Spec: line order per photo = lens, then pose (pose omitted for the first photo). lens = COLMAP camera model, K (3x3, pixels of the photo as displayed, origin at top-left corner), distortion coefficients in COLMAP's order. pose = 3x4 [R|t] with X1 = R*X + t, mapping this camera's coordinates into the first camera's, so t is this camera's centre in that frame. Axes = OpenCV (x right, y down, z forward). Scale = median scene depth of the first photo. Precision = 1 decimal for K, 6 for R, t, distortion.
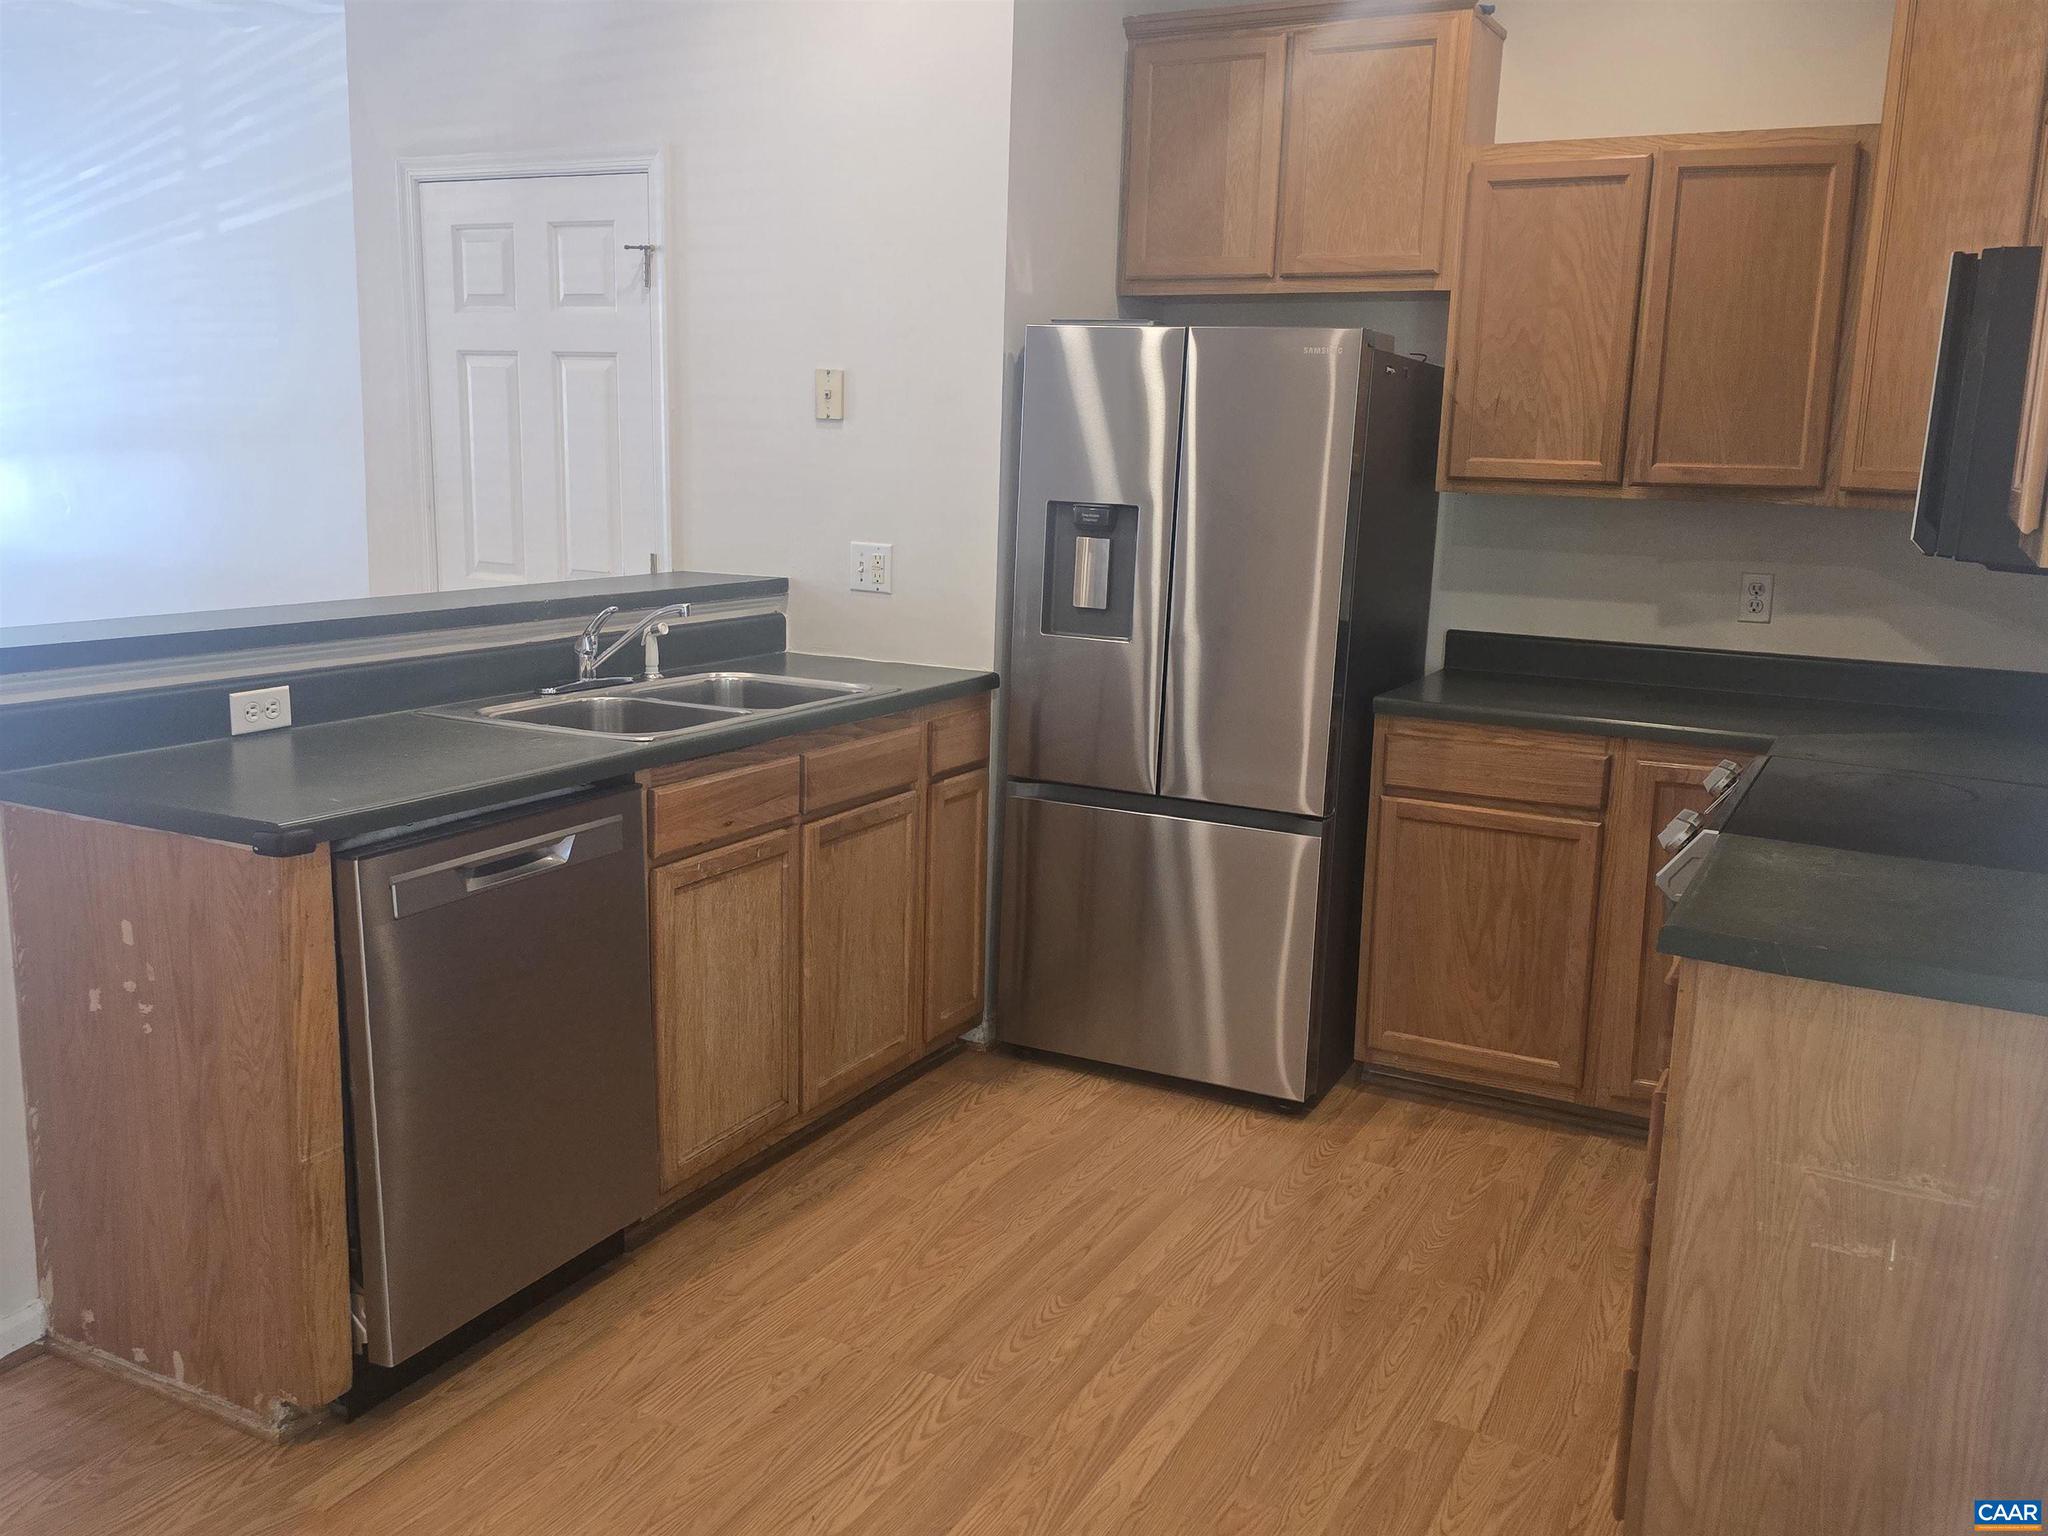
lens RADIAL K [[1698.0, 0, 1029.9], [0, 1698.0, 744.4], [0, 0, 1]] dist [0.010231, 0.002126]
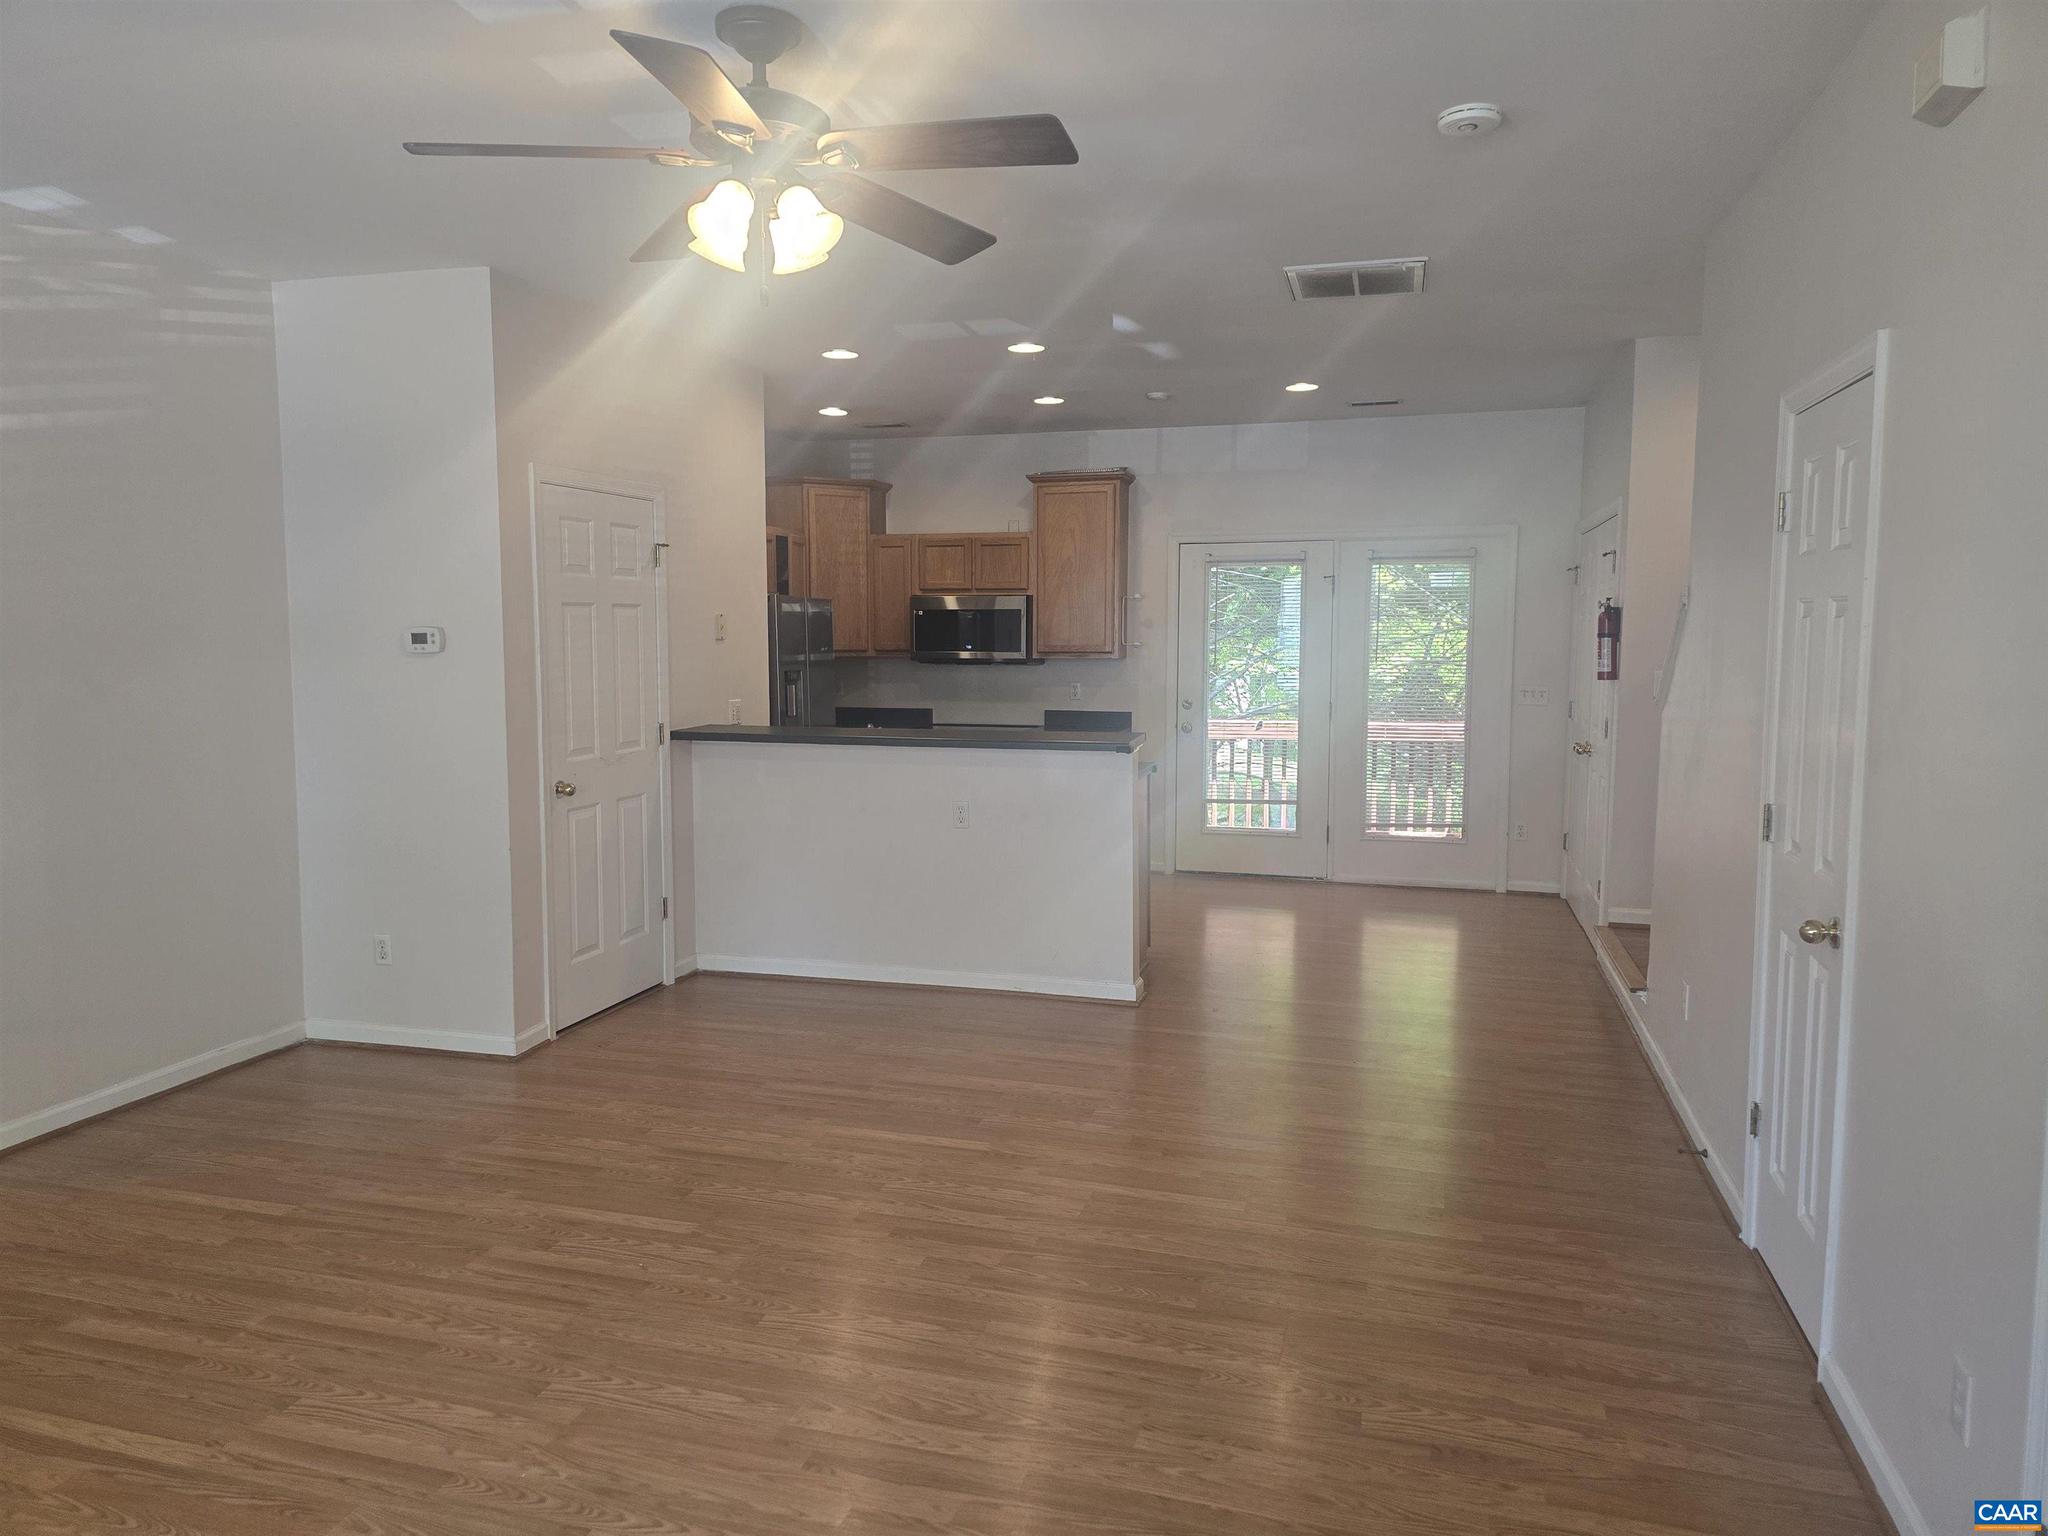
lens RADIAL K [[1377.8, 0, 1024.0], [0, 1377.8, 768.0], [0, 0, 1]] dist [-0.005087, -0.008695]
pose [[-0.188859, -0.126679, 0.973799, -1.858352], [0.167820, 0.972893, 0.159108, -0.258653], [-0.967558, 0.193472, -0.162480, 1.017150]]
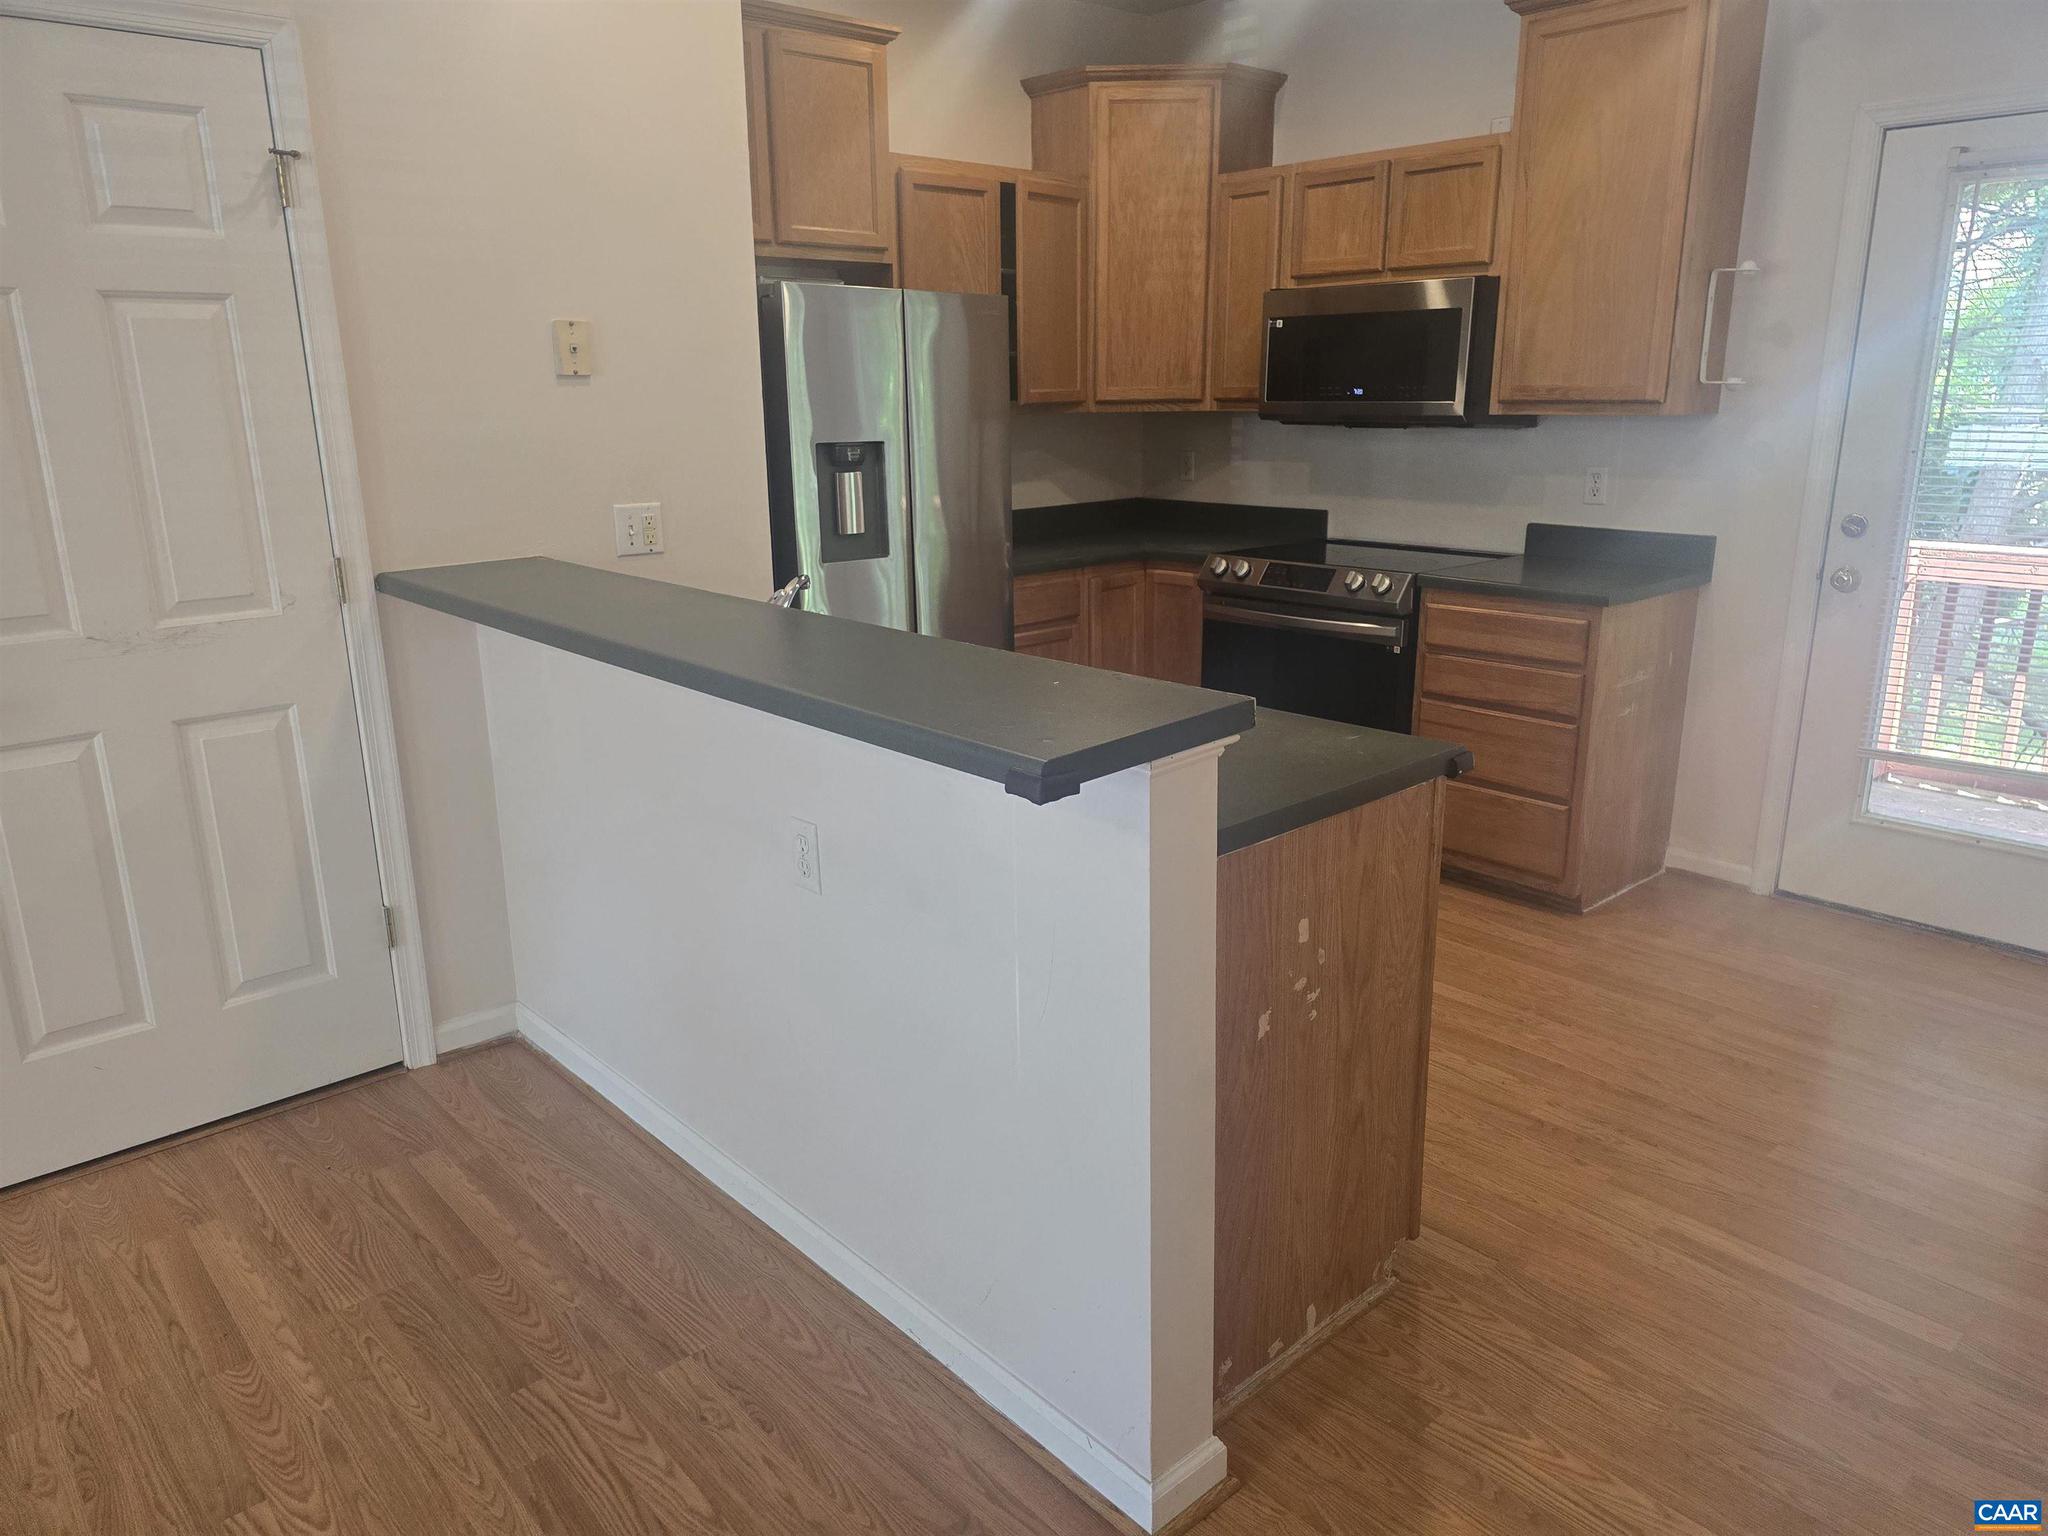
lens RADIAL K [[1377.8, 0, 1024.0], [0, 1377.8, 768.0], [0, 0, 1]] dist [-0.005087, -0.008695]
pose [[0.361522, -0.279561, 0.889465, -0.810318], [0.185452, 0.956488, 0.225249, -0.118465], [-0.913734, 0.083521, 0.397637, 0.531843]]
